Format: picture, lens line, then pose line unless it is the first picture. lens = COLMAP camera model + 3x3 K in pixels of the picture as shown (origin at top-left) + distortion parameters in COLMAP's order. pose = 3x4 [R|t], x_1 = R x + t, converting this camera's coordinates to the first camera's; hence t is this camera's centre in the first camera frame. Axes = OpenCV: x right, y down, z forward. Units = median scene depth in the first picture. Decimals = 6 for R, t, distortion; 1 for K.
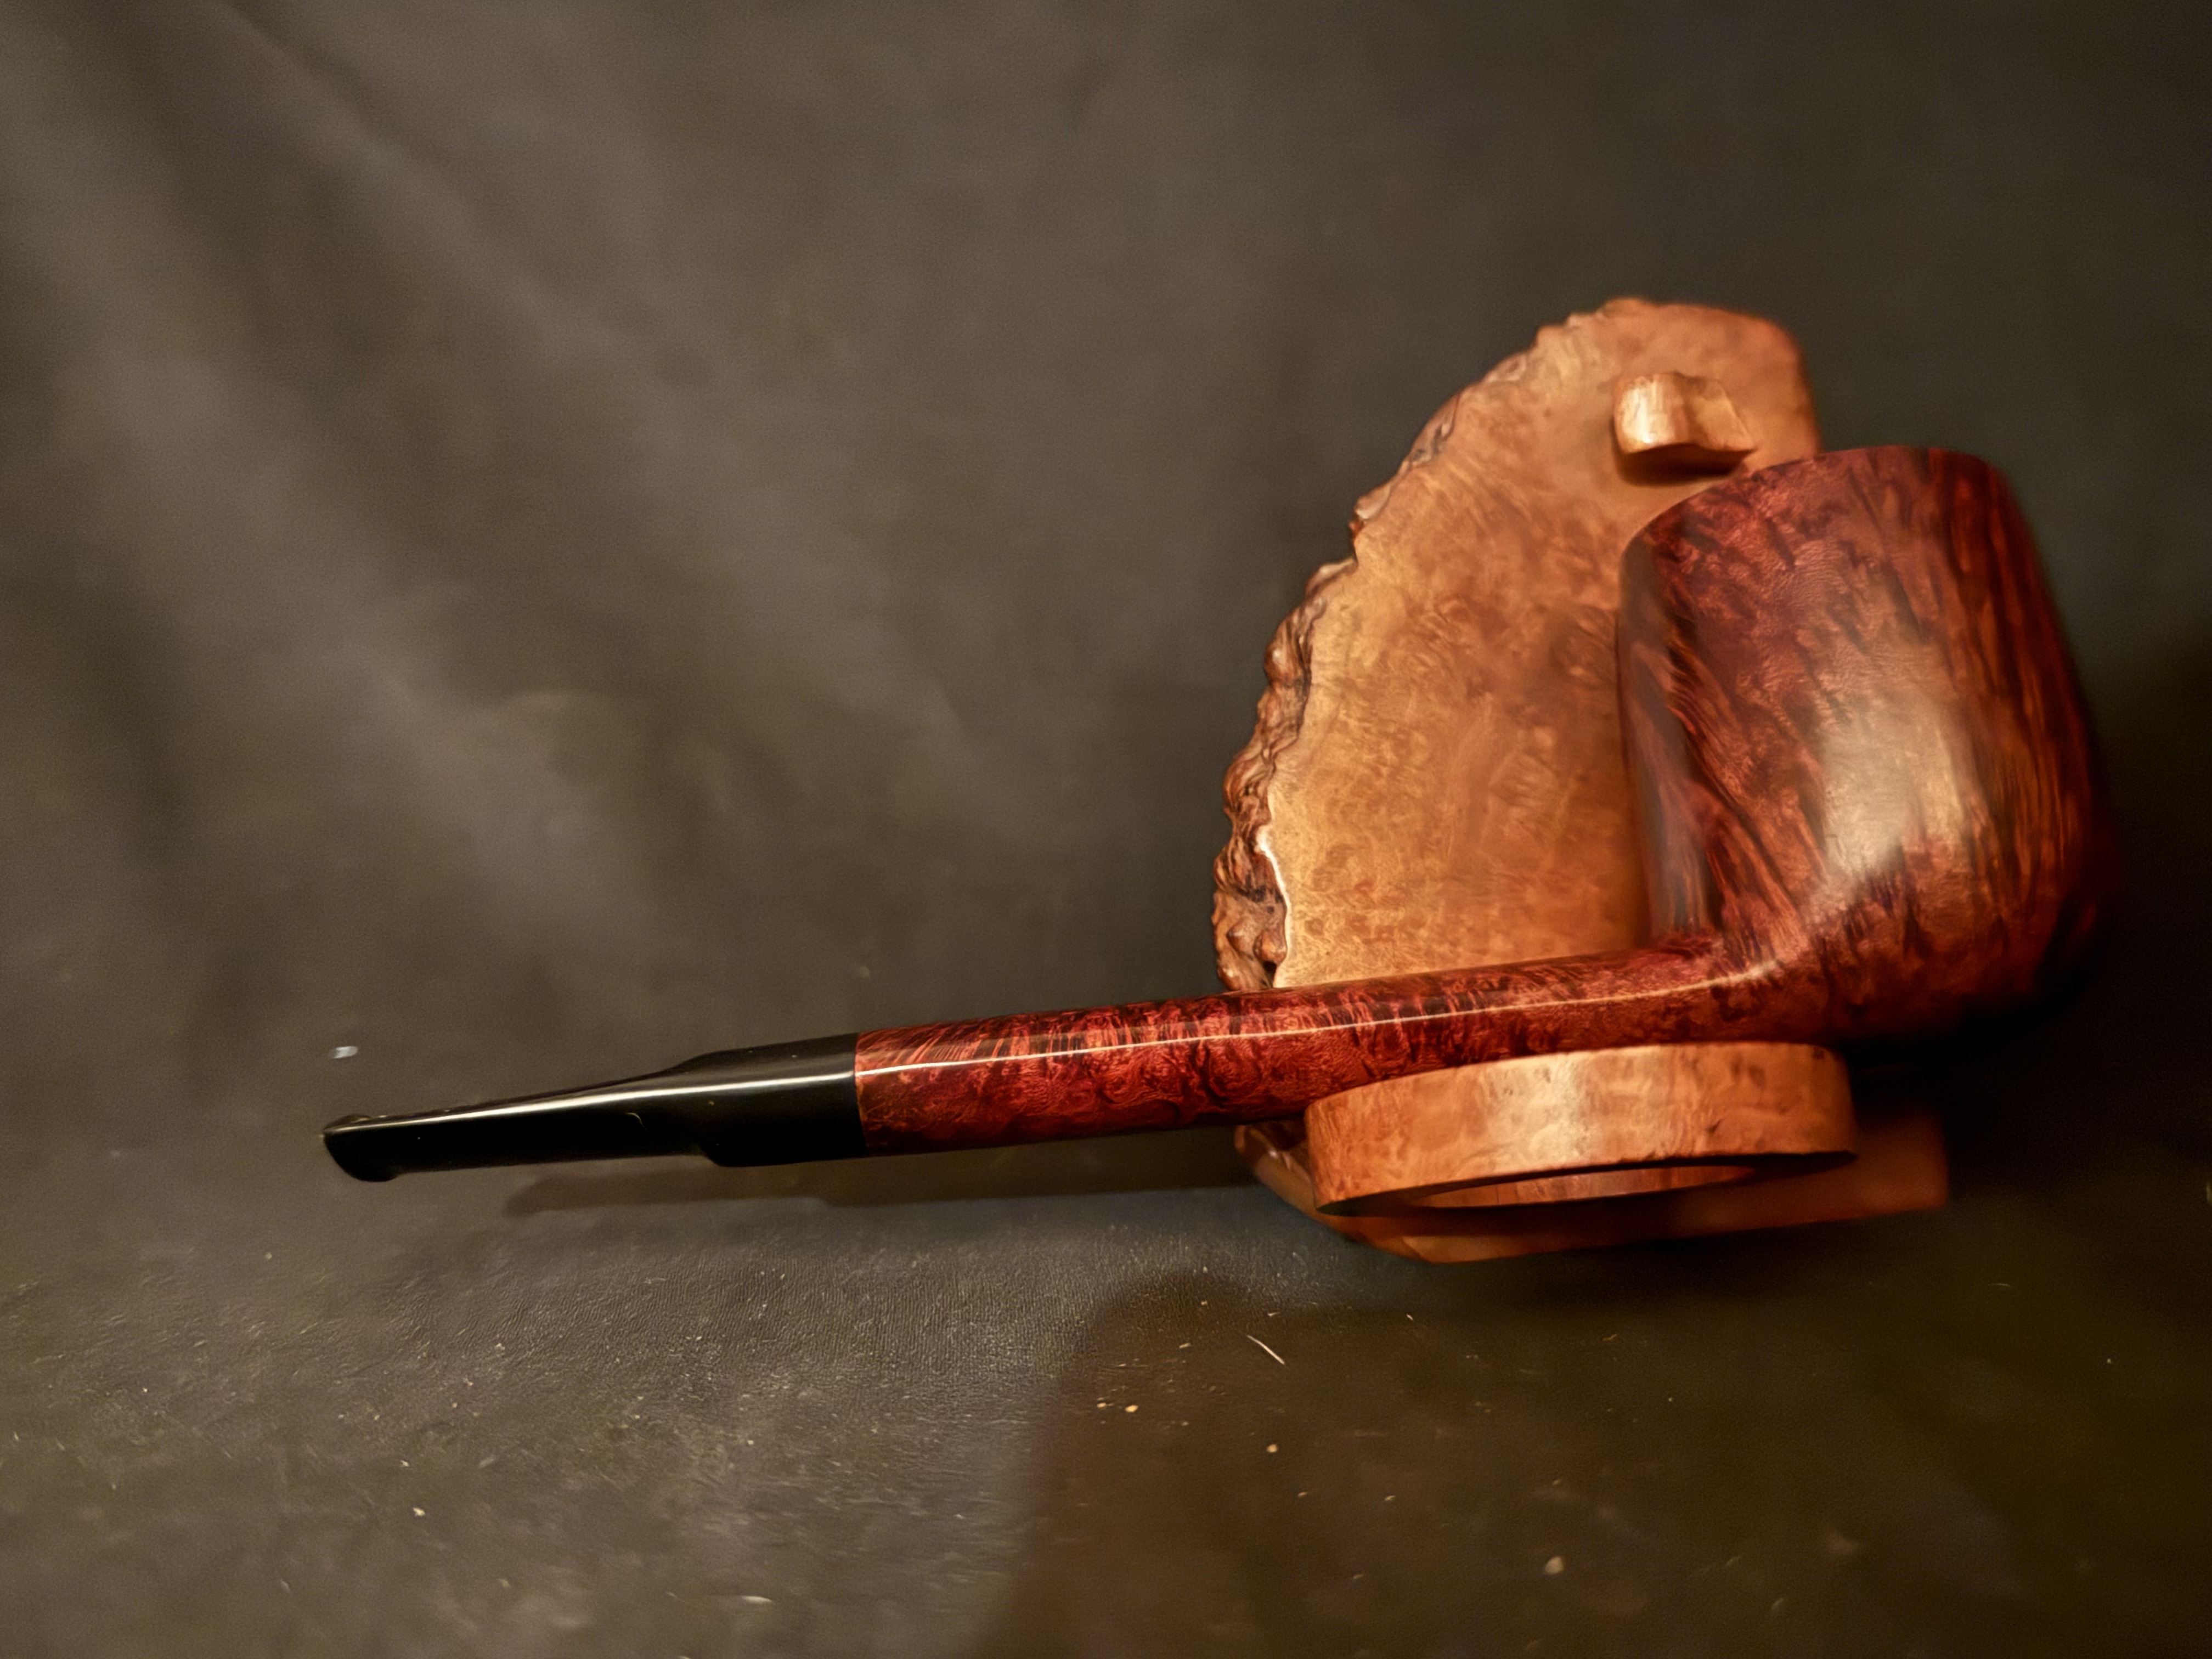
lens RADIAL K [[2085.5, 0, 1106.0], [0, 2085.5, 829.5], [0, 0, 1]] dist [0.172575, -0.594601]
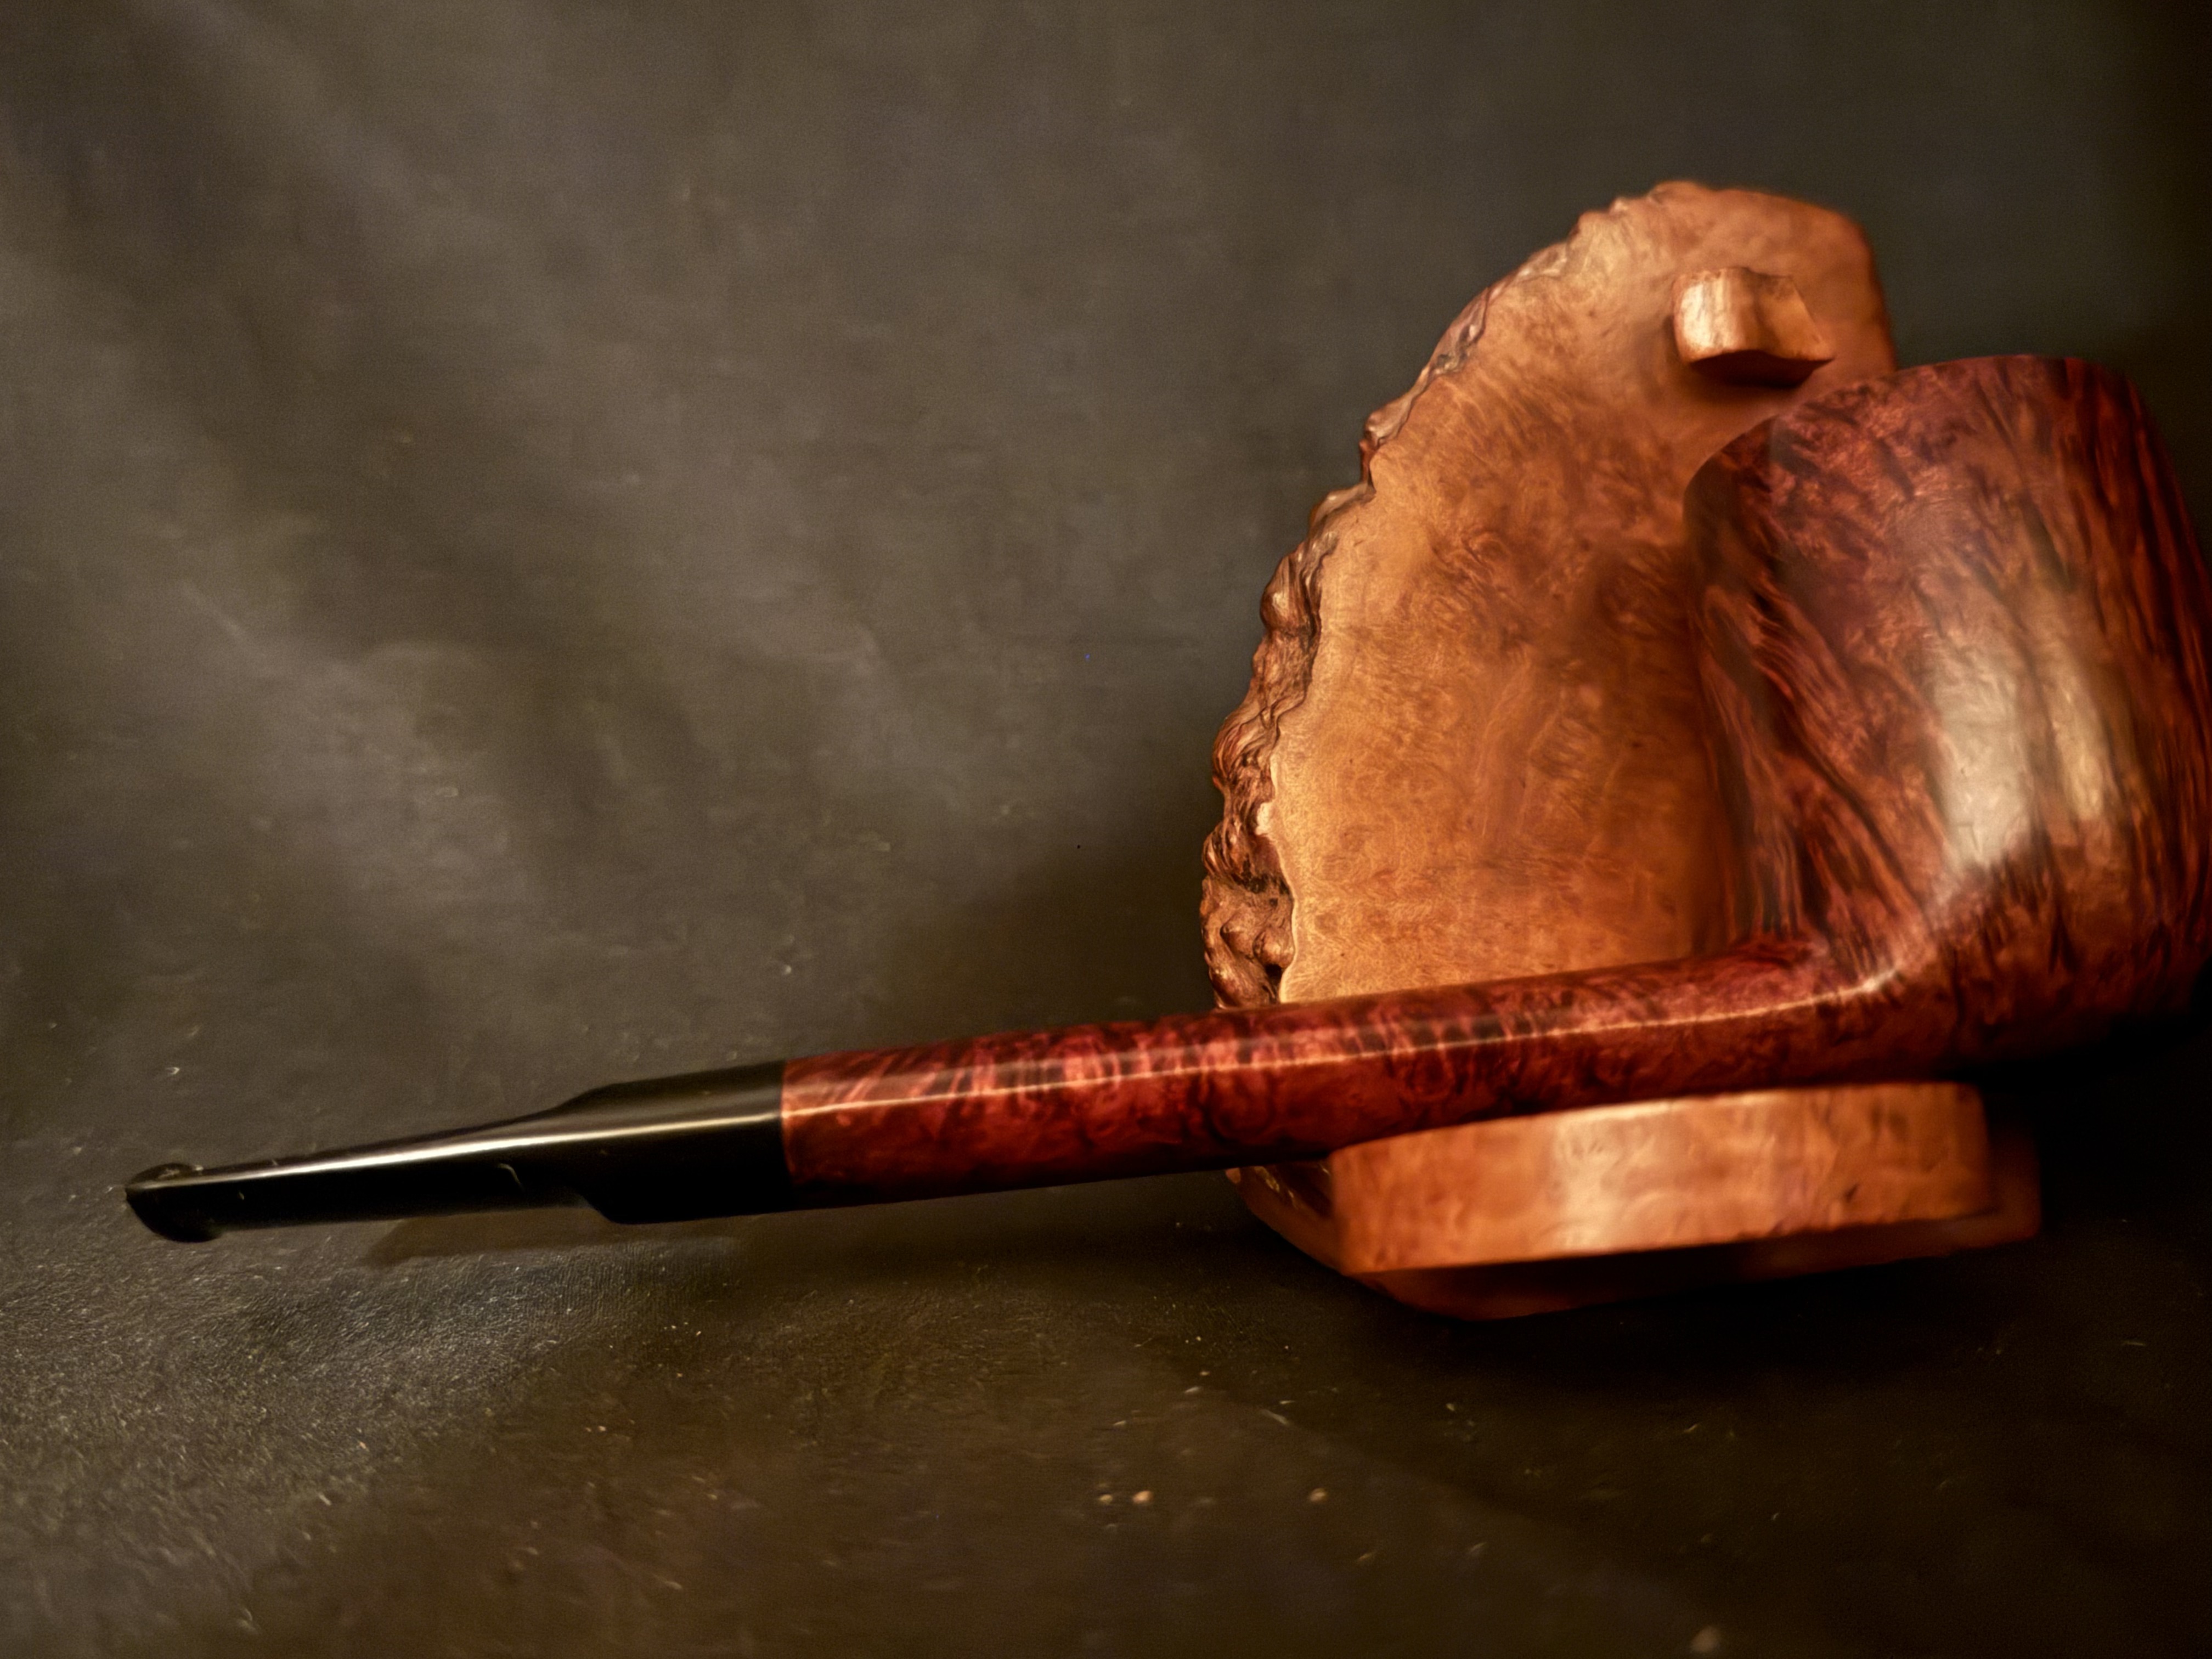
lens RADIAL K [[2085.5, 0, 1106.0], [0, 2085.5, 829.5], [0, 0, 1]] dist [0.172575, -0.594601]
pose [[0.999080, -0.001635, 0.042843, -0.027900], [0.000131, 0.999384, 0.035082, -0.022964], [-0.042874, -0.035044, 0.998466, 0.178632]]
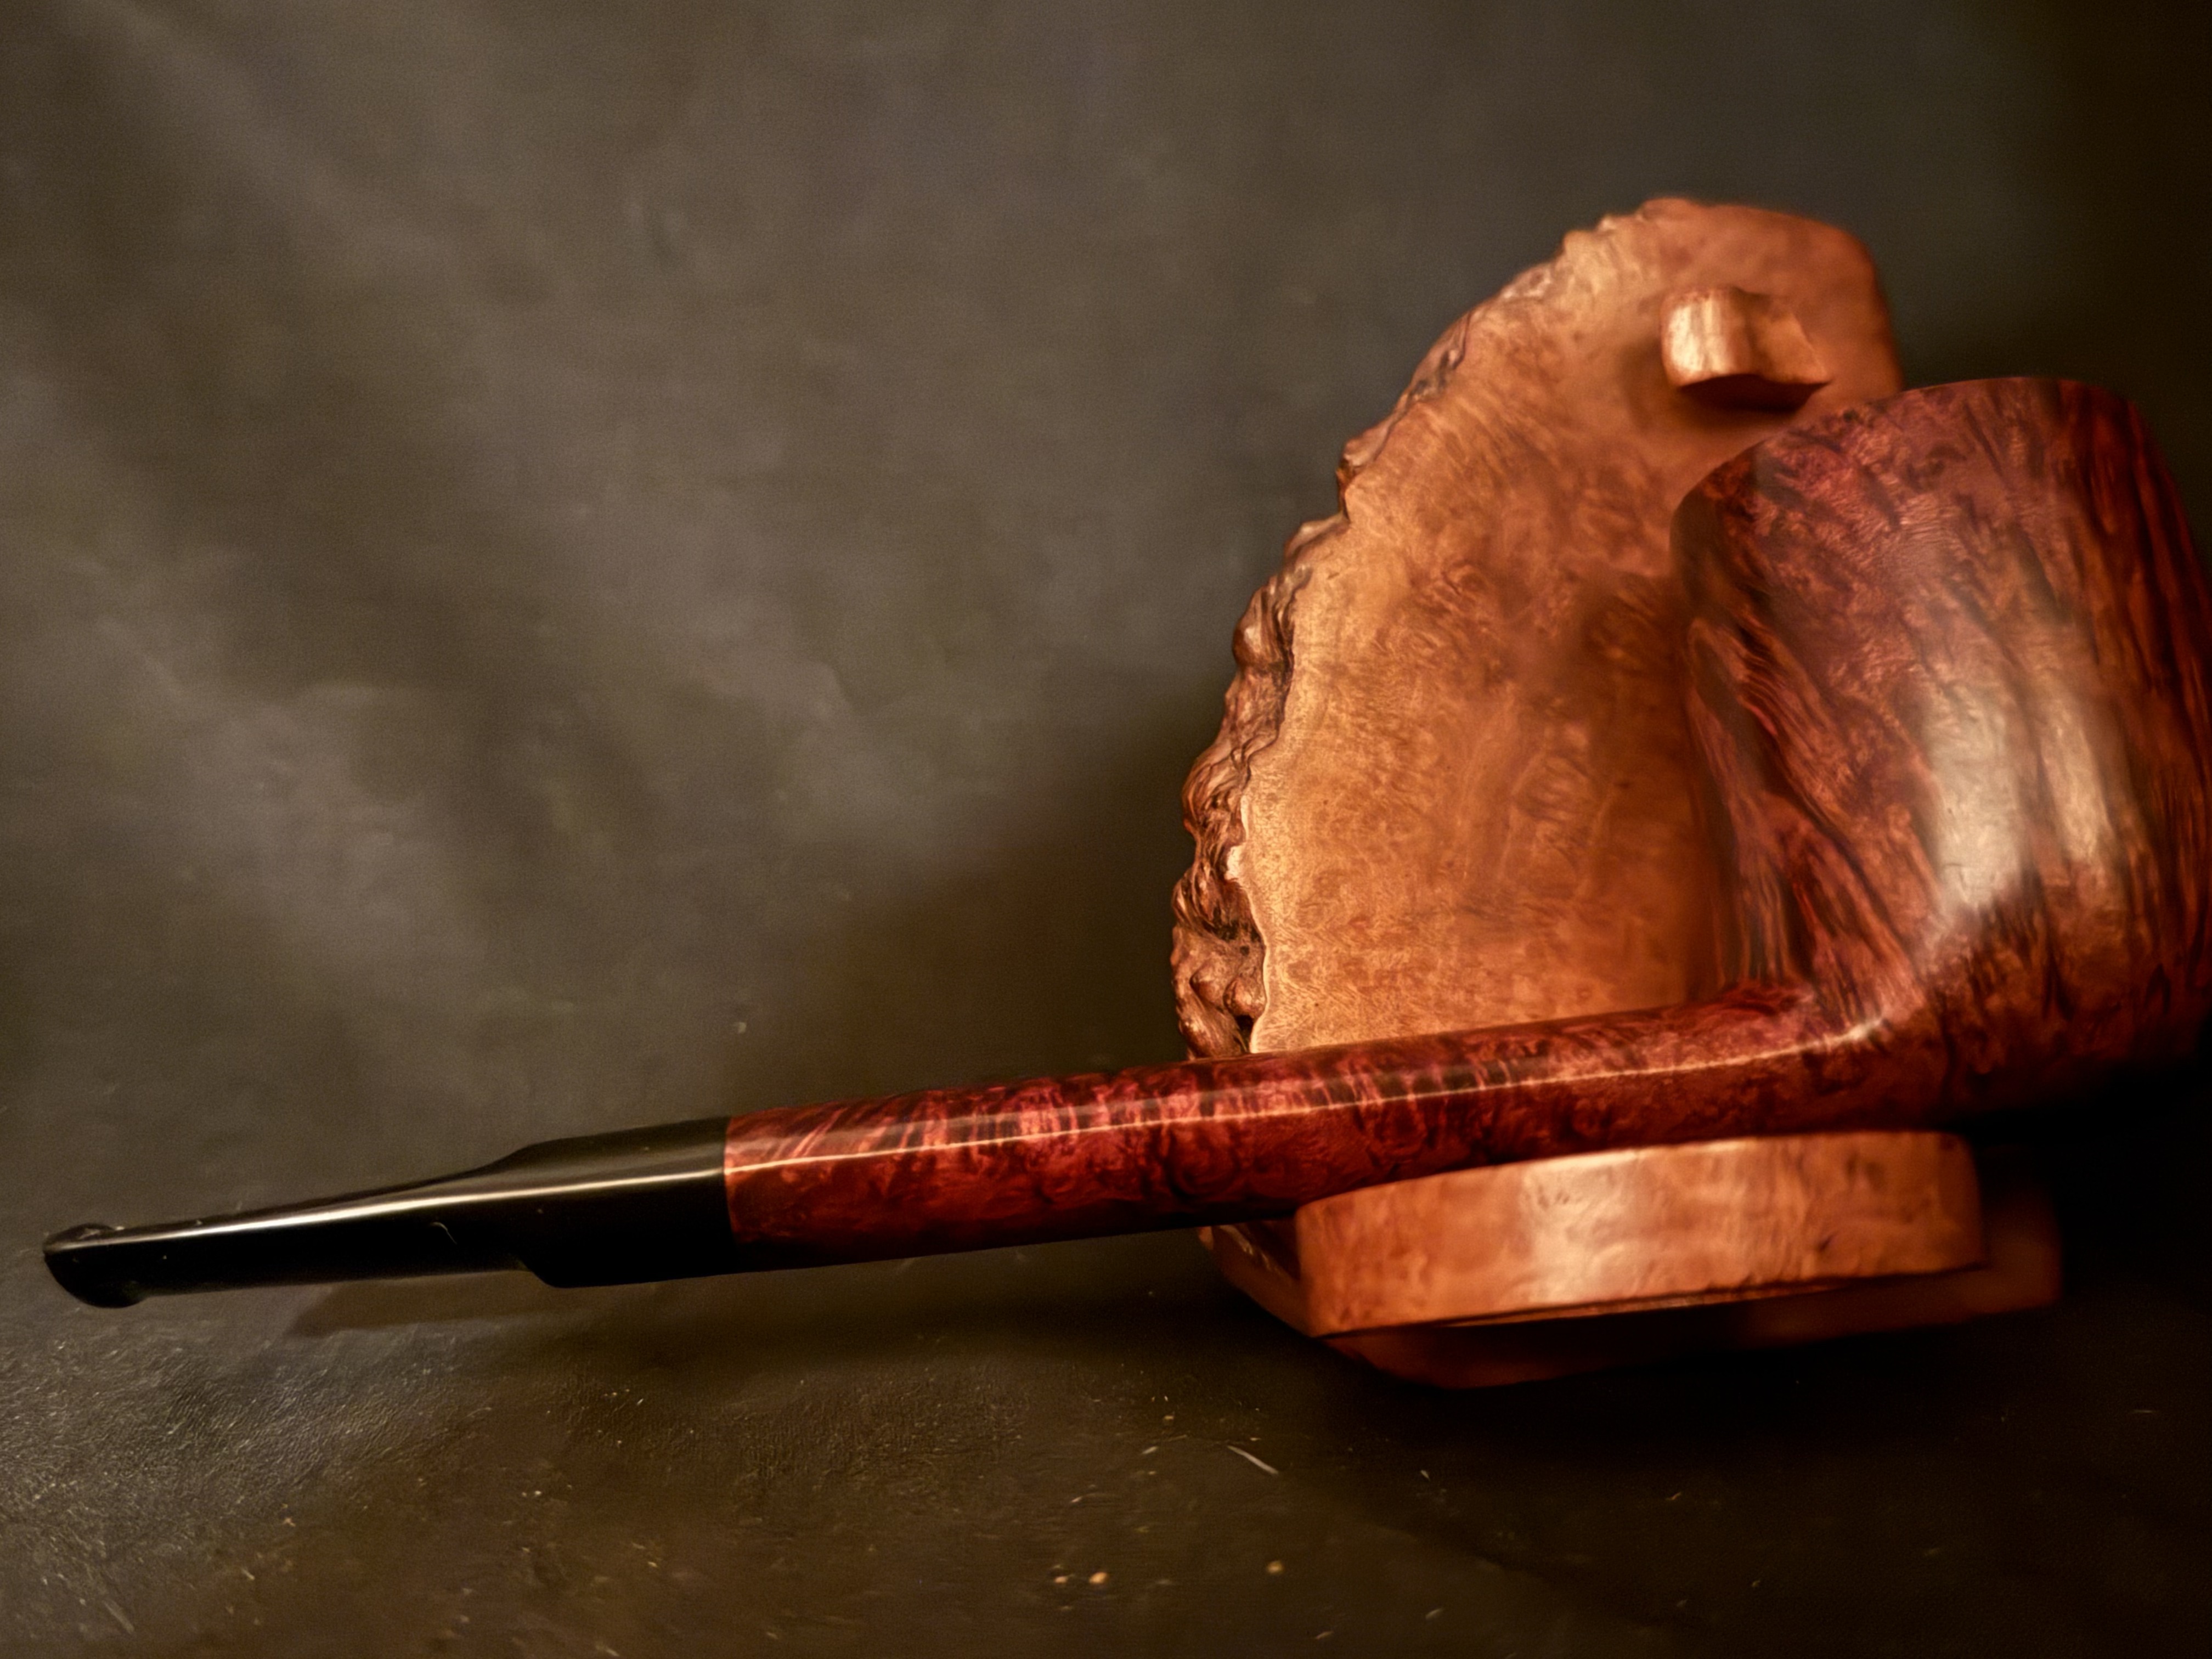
lens RADIAL K [[2293.2, 0, 1106.0], [0, 2293.2, 829.5], [0, 0, 1]] dist [0.170073, -0.592760]
pose [[0.999252, -0.003622, 0.038491, -0.009753], [0.003268, 0.999952, 0.009272, -0.018573], [-0.038522, -0.009139, 0.999216, 0.129267]]
